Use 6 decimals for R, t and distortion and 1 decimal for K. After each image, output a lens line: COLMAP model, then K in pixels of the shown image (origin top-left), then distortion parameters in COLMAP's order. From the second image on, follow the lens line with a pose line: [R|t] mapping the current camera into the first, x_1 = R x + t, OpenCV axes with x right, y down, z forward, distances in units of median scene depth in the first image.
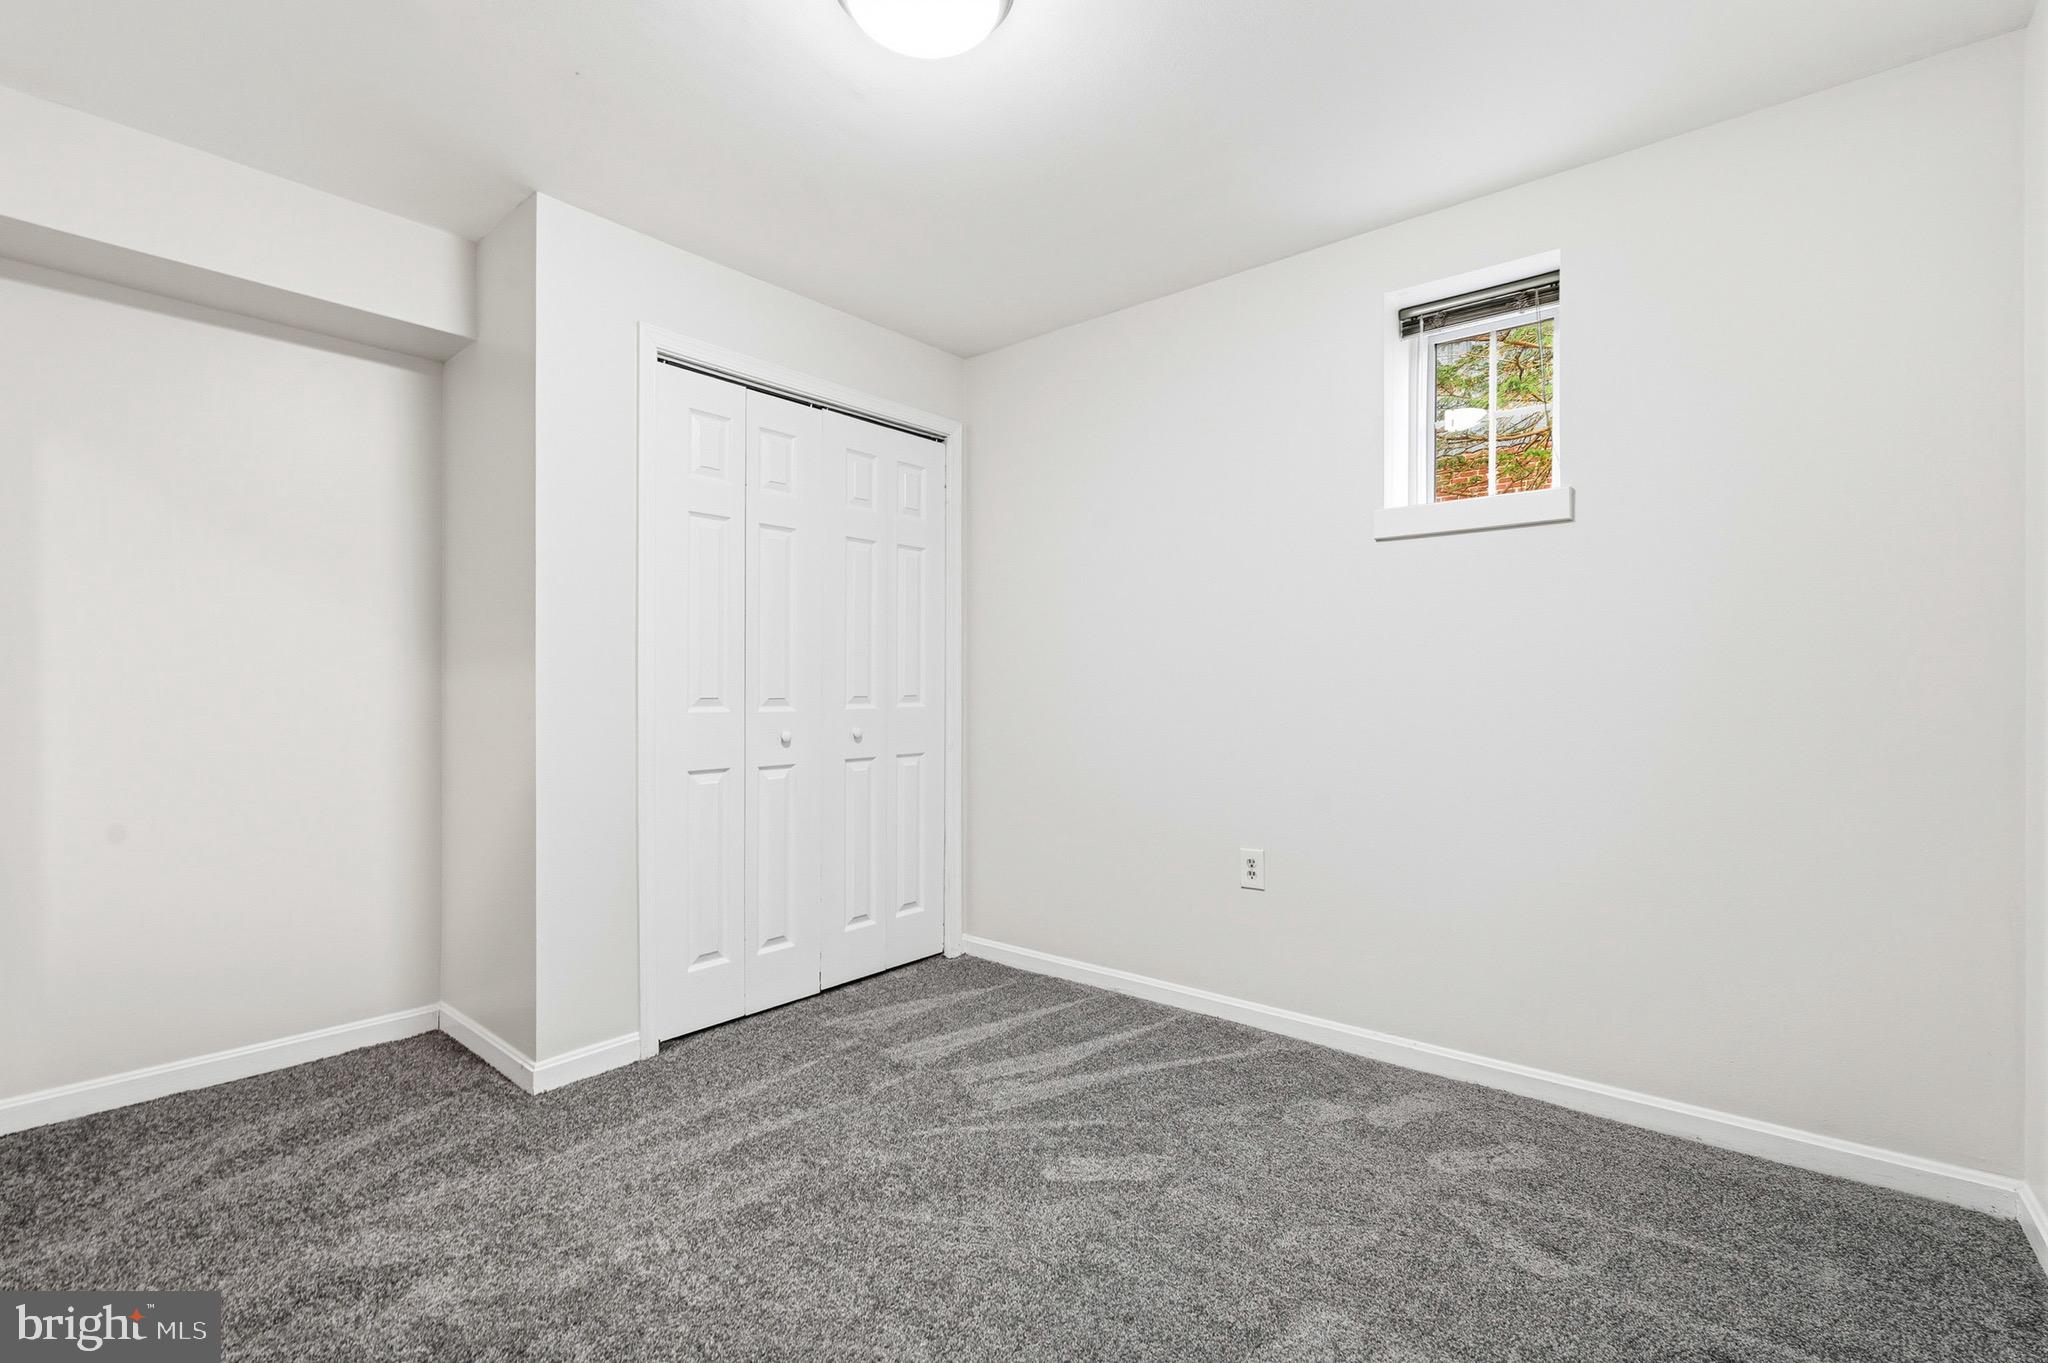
lens RADIAL K [[905.2, 0, 1019.3], [0, 905.2, 682.6], [0, 0, 1]] dist [-0.002519, 0.000620]
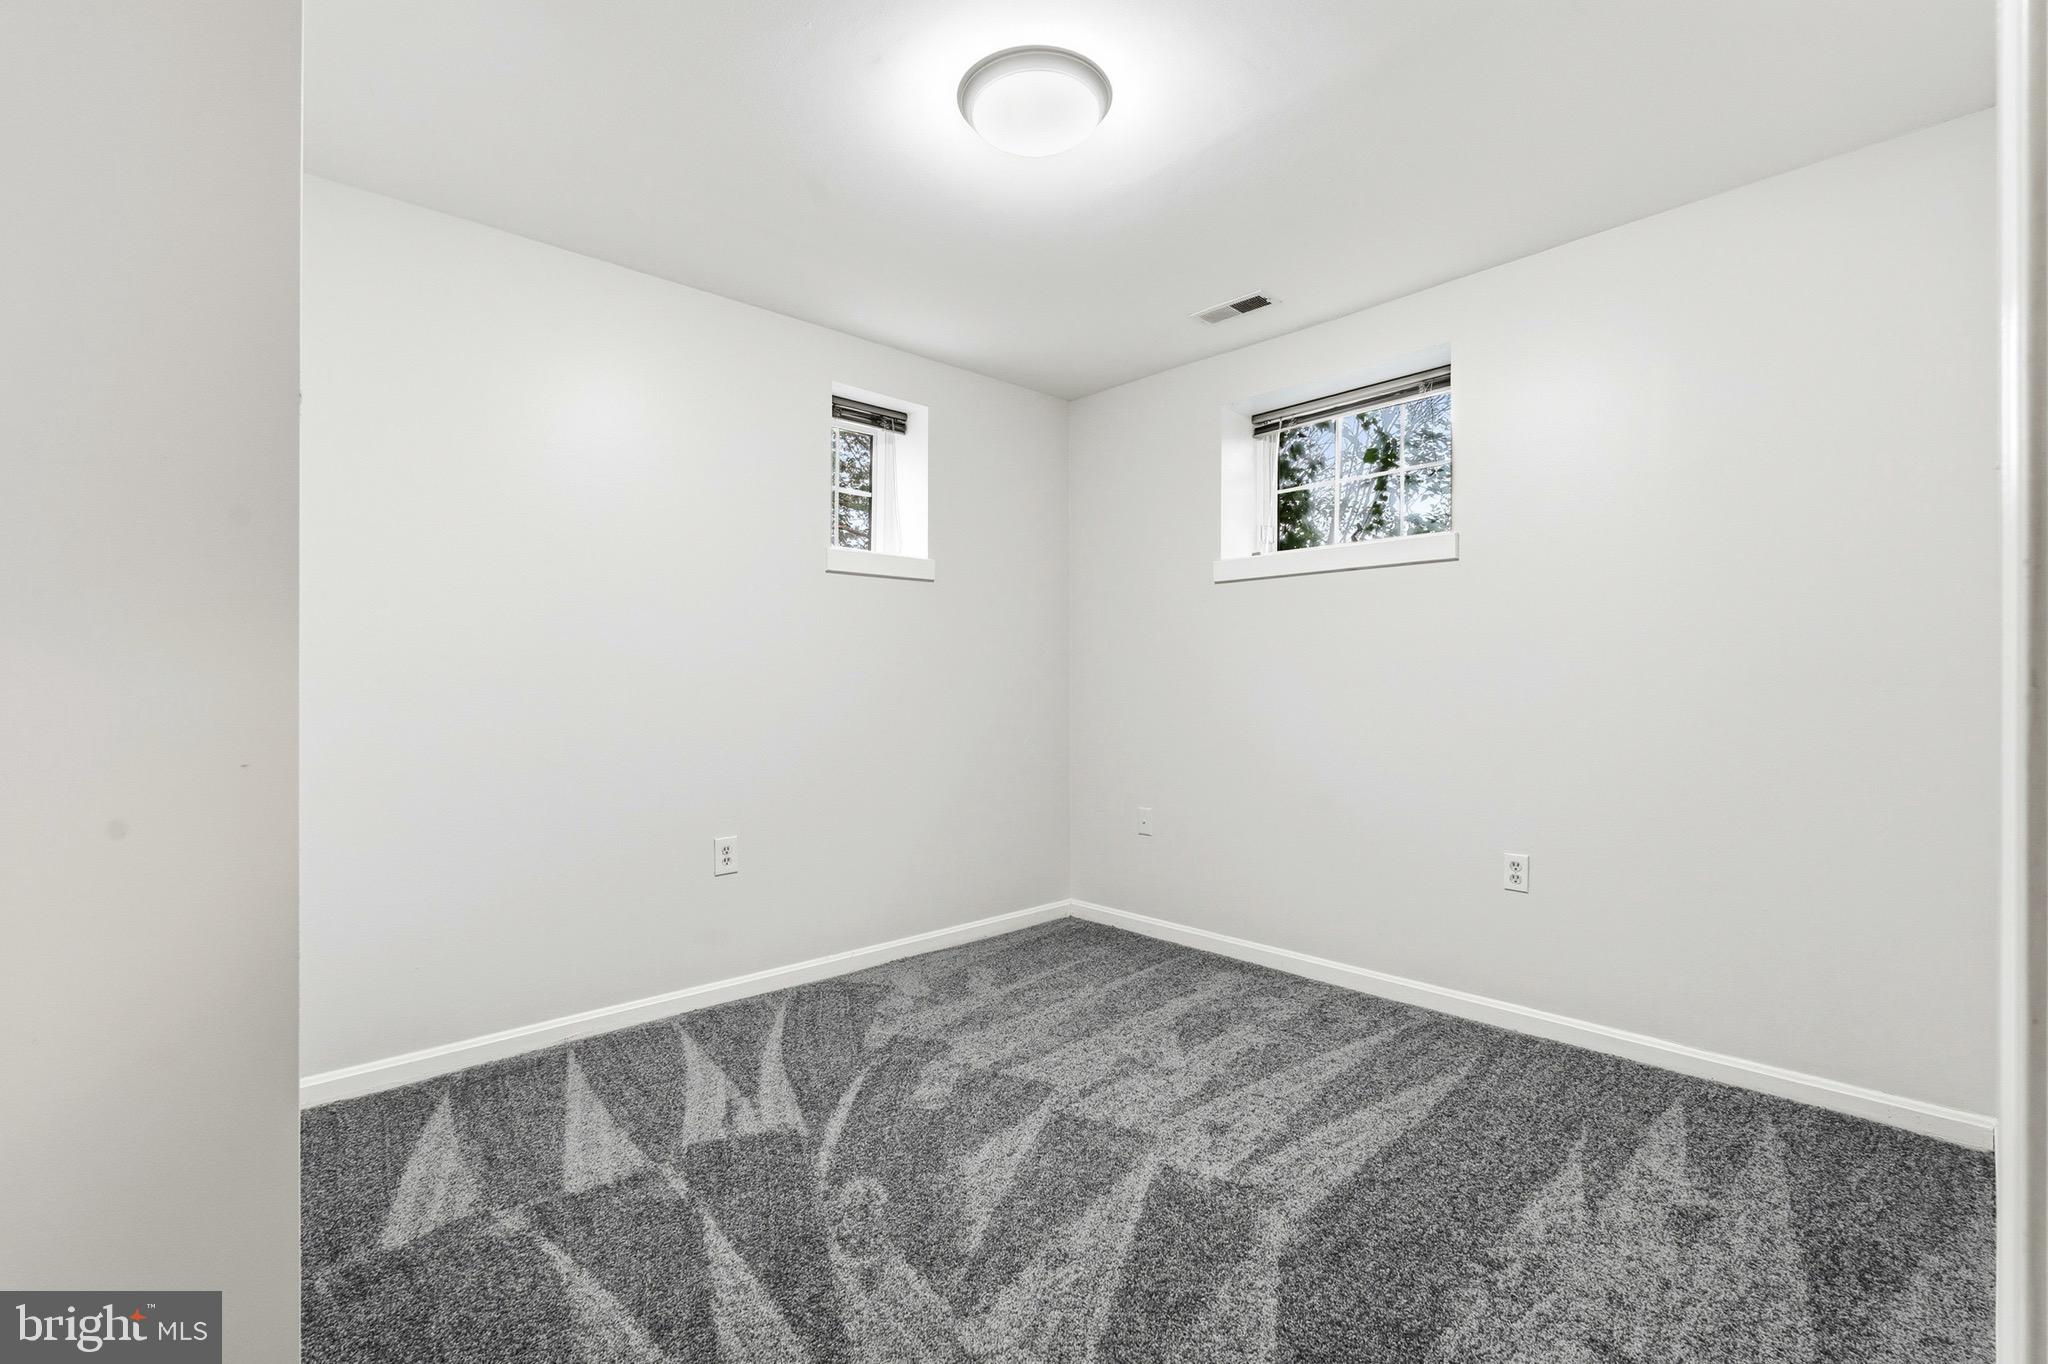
lens RADIAL K [[905.2, 0, 1018.9], [0, 905.2, 687.5], [0, 0, 1]] dist [-0.002519, 0.000620]
pose [[0.127737, 0.003733, 0.991801, -0.850286], [-0.000843, 0.999993, -0.003655, 0.011450], [-0.991808, -0.000370, 0.127739, 0.578571]]
